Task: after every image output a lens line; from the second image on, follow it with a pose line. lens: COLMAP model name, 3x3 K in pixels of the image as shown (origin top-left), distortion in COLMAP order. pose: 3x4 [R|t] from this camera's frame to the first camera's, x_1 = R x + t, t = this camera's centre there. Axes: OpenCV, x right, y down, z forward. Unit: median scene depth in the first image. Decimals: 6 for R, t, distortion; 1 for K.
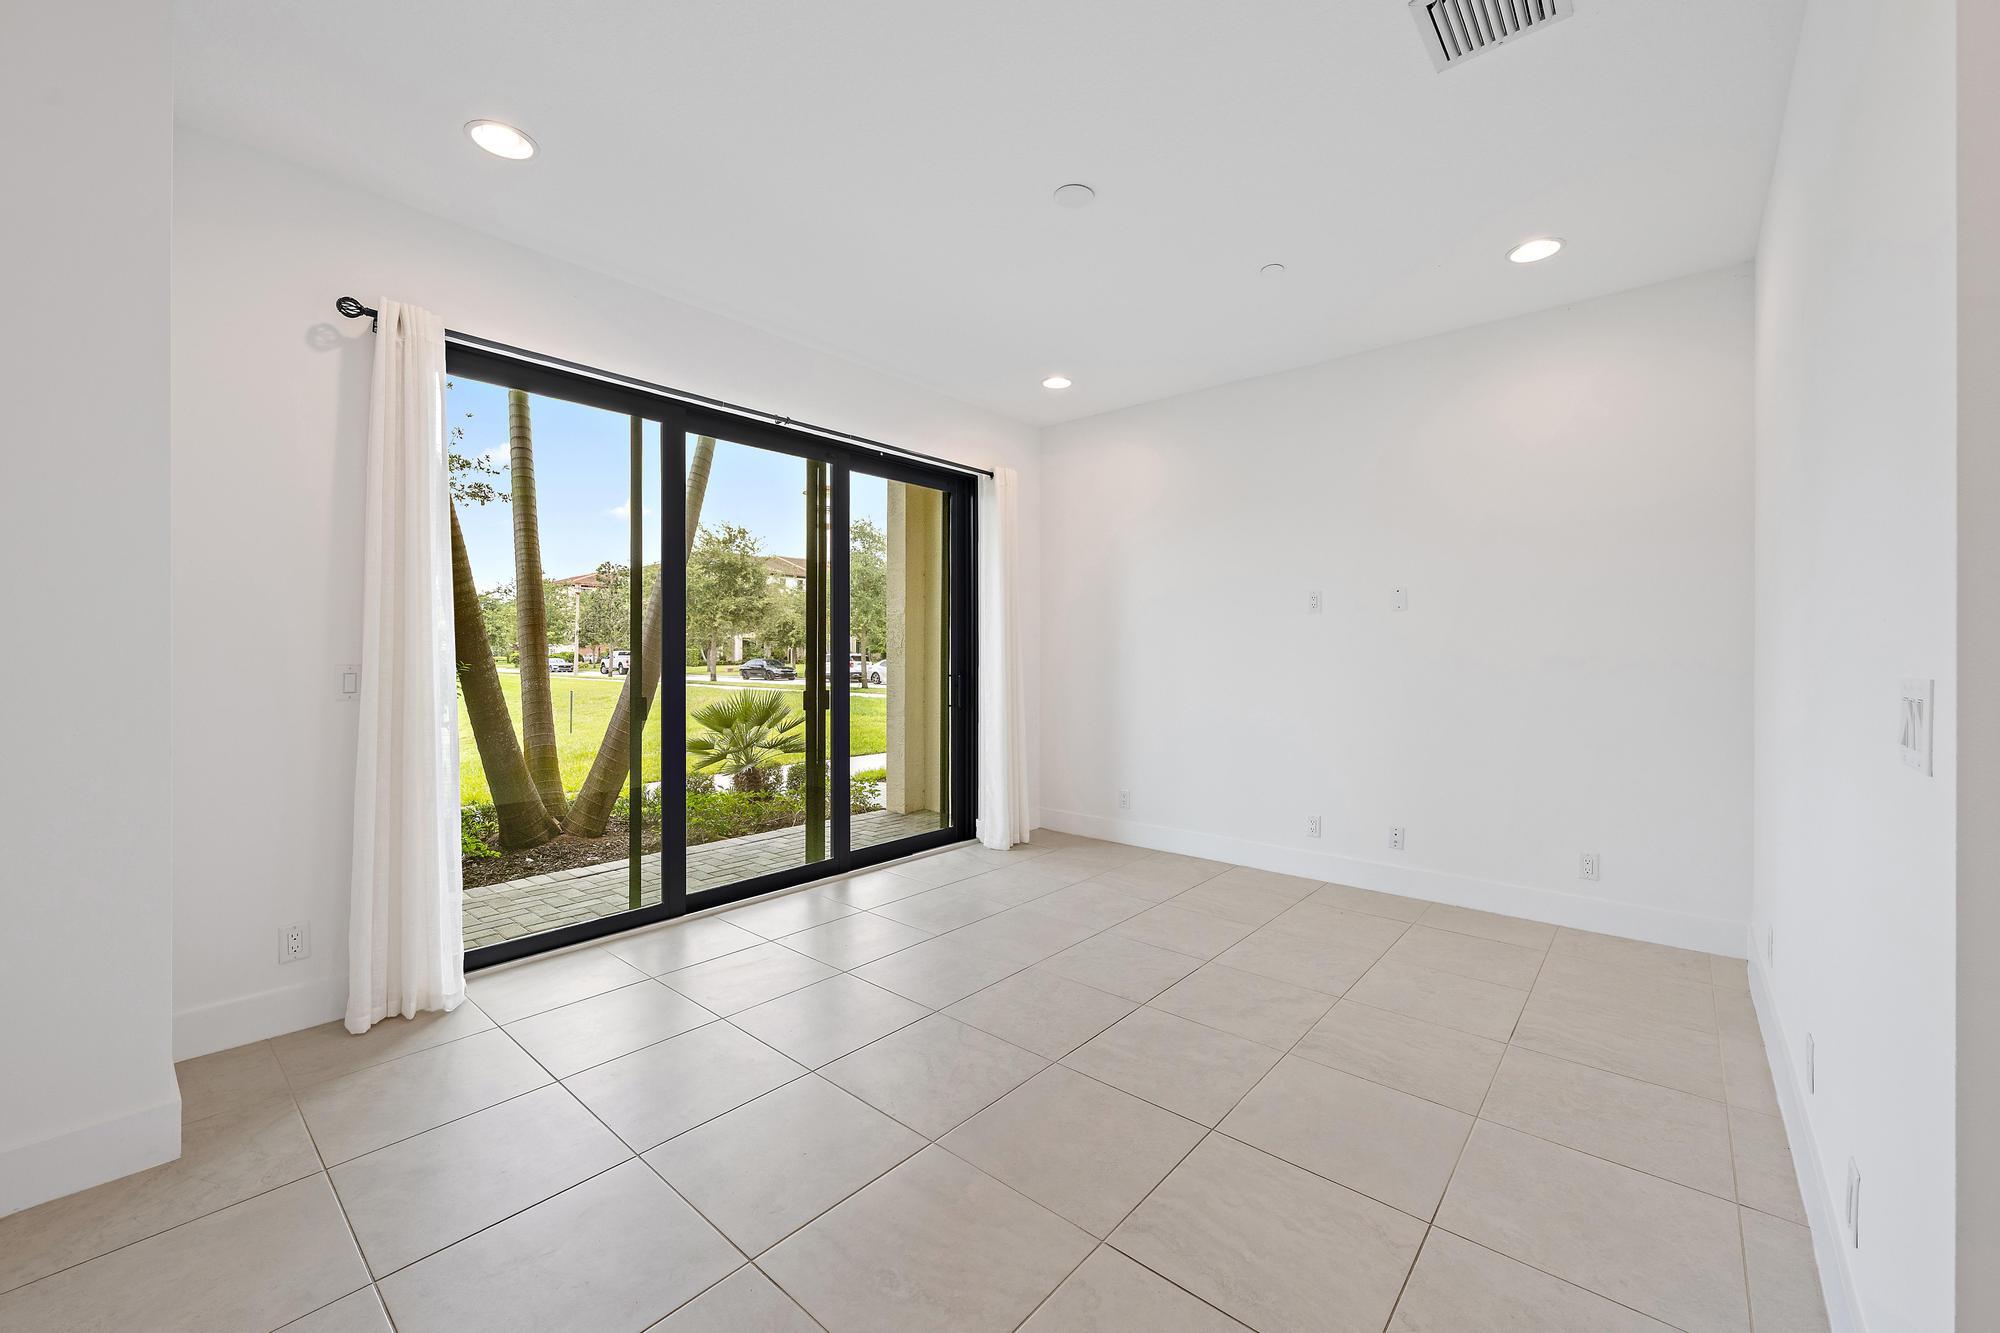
lens RADIAL K [[783.2, 0, 1007.6], [0, 783.2, 645.7], [0, 0, 1]] dist [-0.002137, 0.000652]
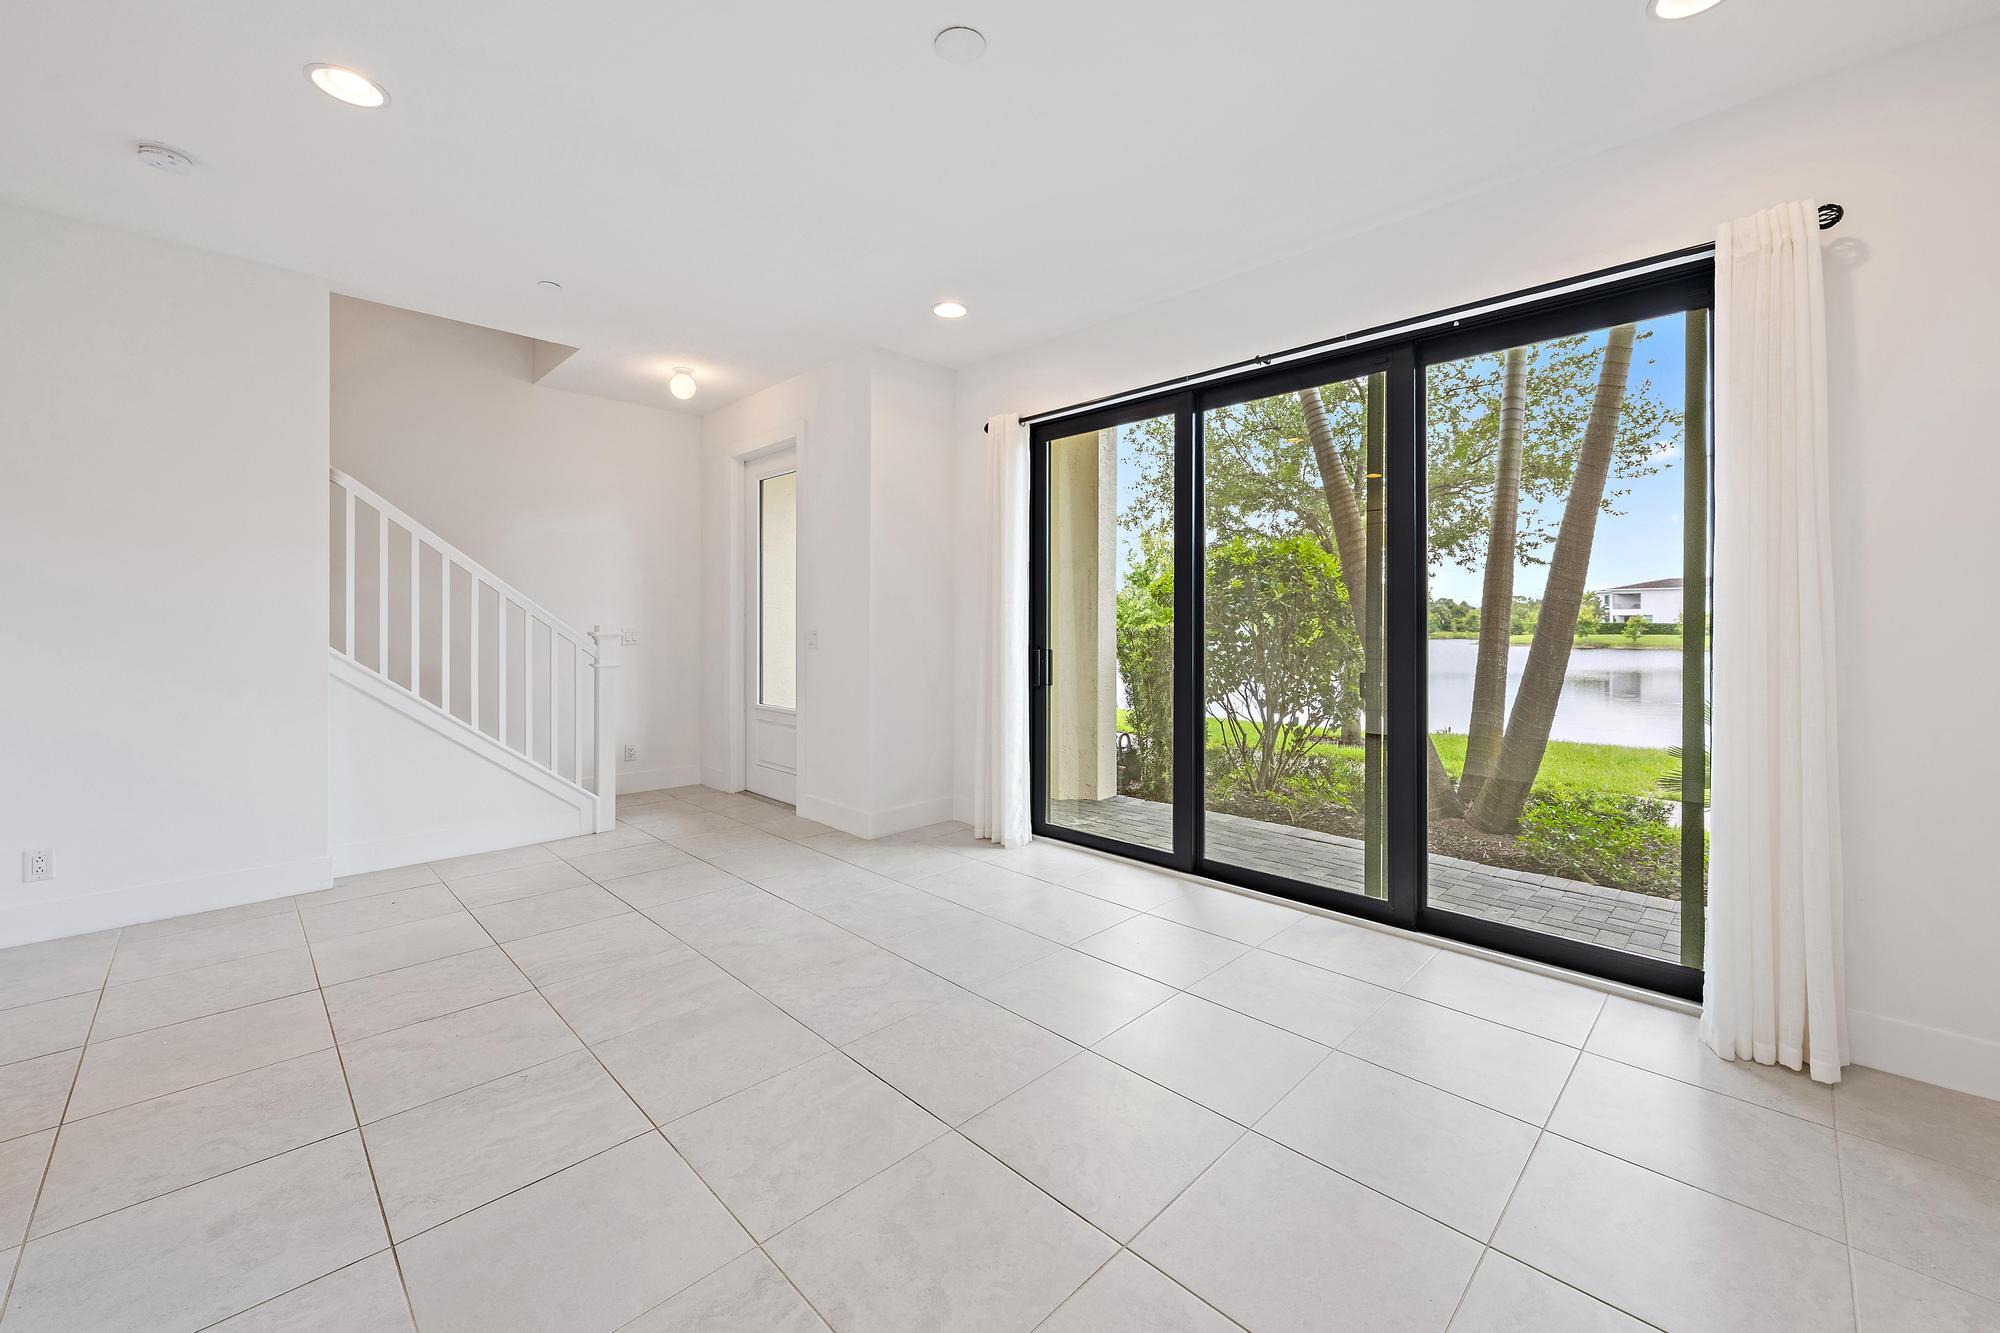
lens RADIAL K [[783.2, 0, 1003.8], [0, 783.2, 616.9], [0, 0, 1]] dist [-0.002137, 0.000652]
pose [[-0.072279, -0.009654, -0.997338, 0.646151], [0.006342, 0.999928, -0.010139, 0.008584], [0.997364, -0.007058, -0.072212, 0.817899]]
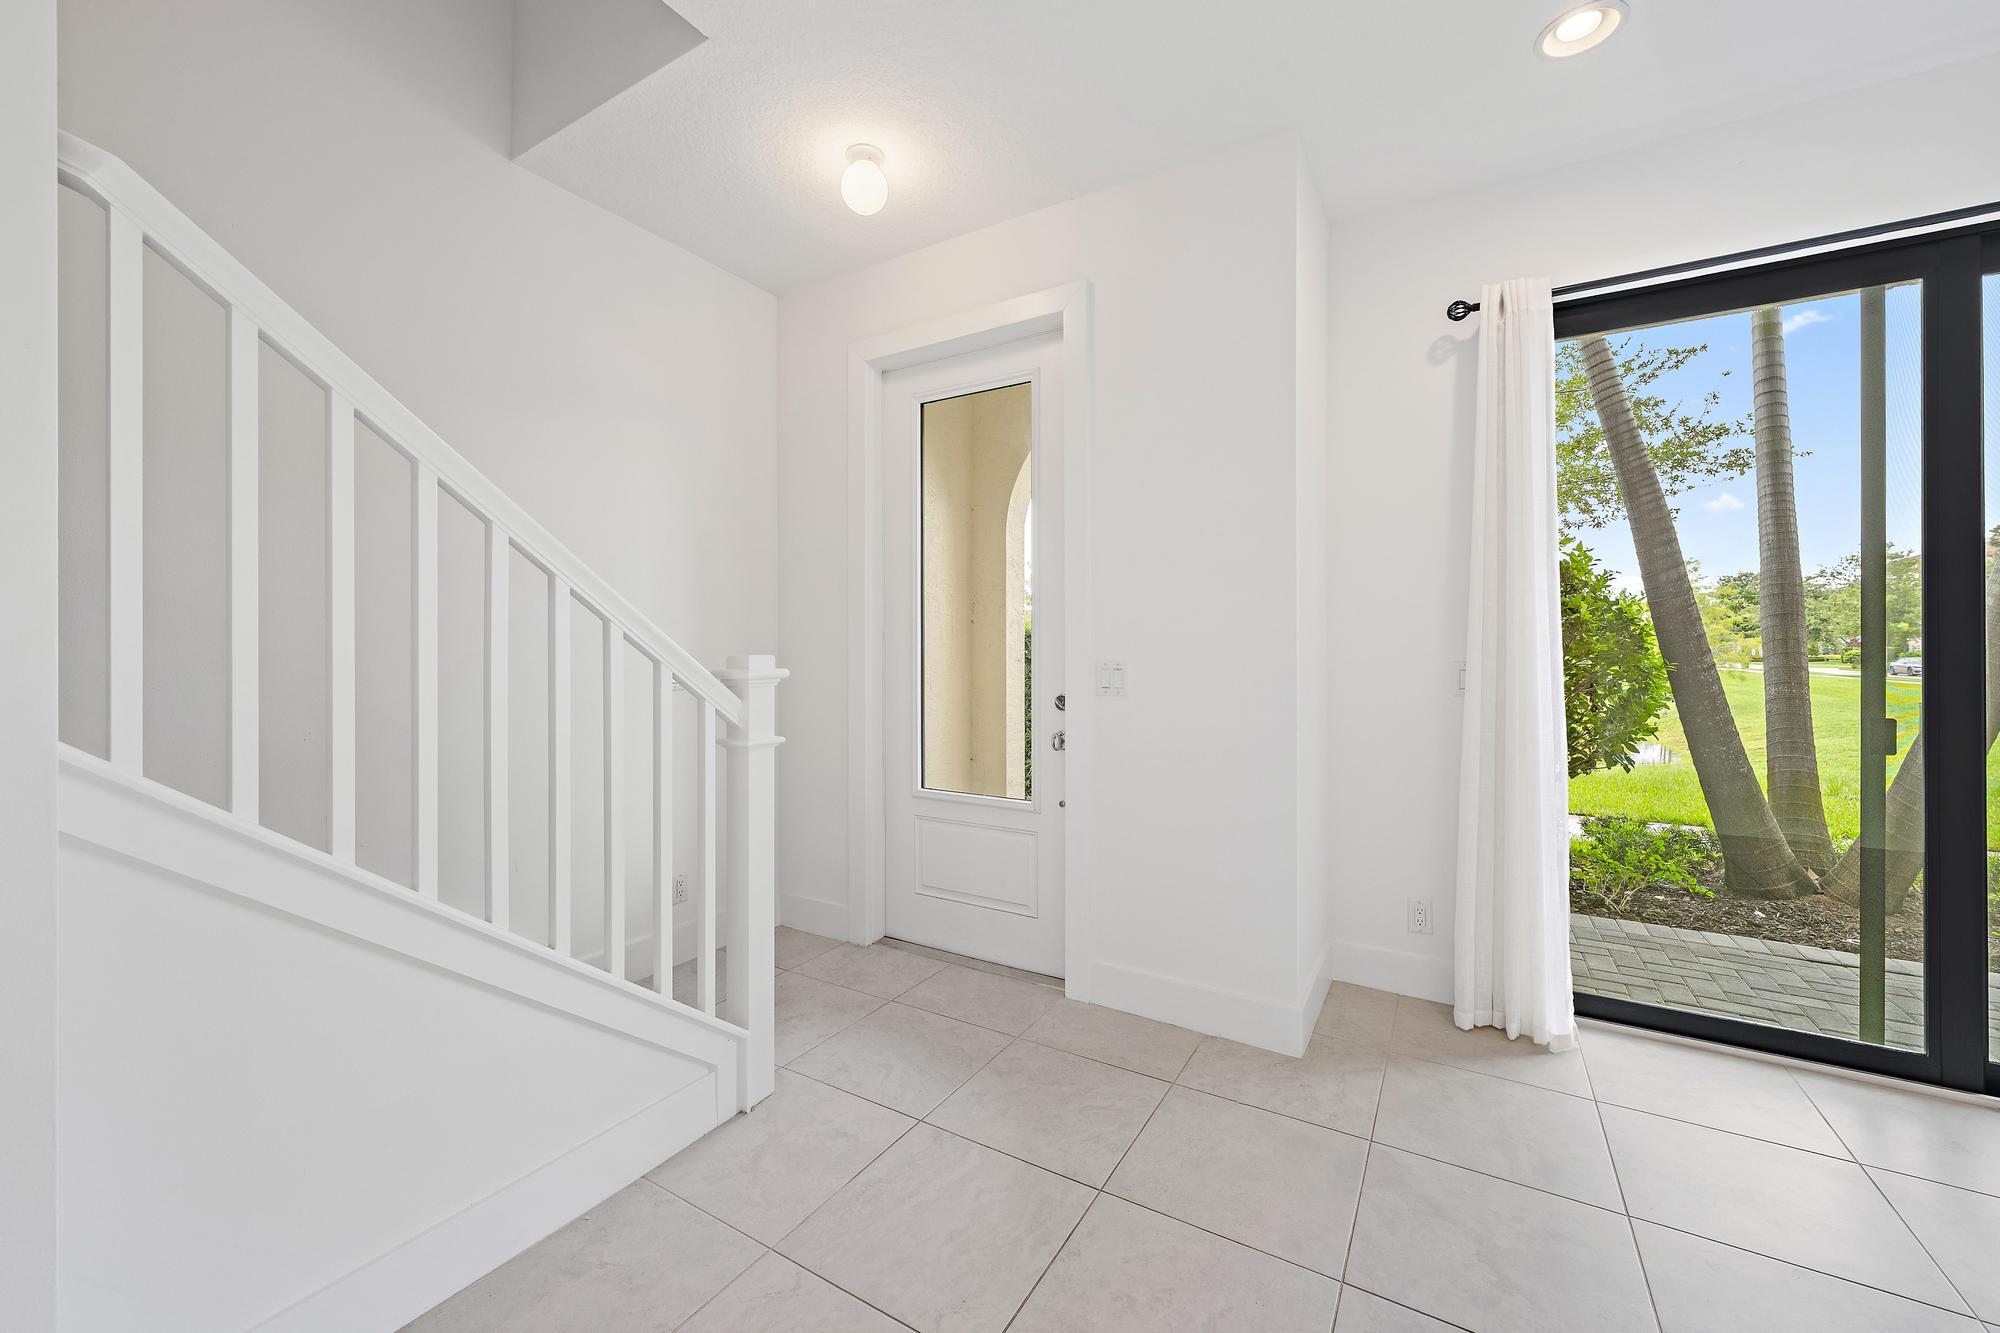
lens RADIAL K [[783.2, 0, 1010.9], [0, 783.2, 640.2], [0, 0, 1]] dist [-0.002137, 0.000652]
pose [[0.172745, -0.012293, -0.984890, 0.043745], [0.008319, 0.999905, -0.011021, 0.003193], [0.984931, -0.006290, 0.172831, 0.175299]]
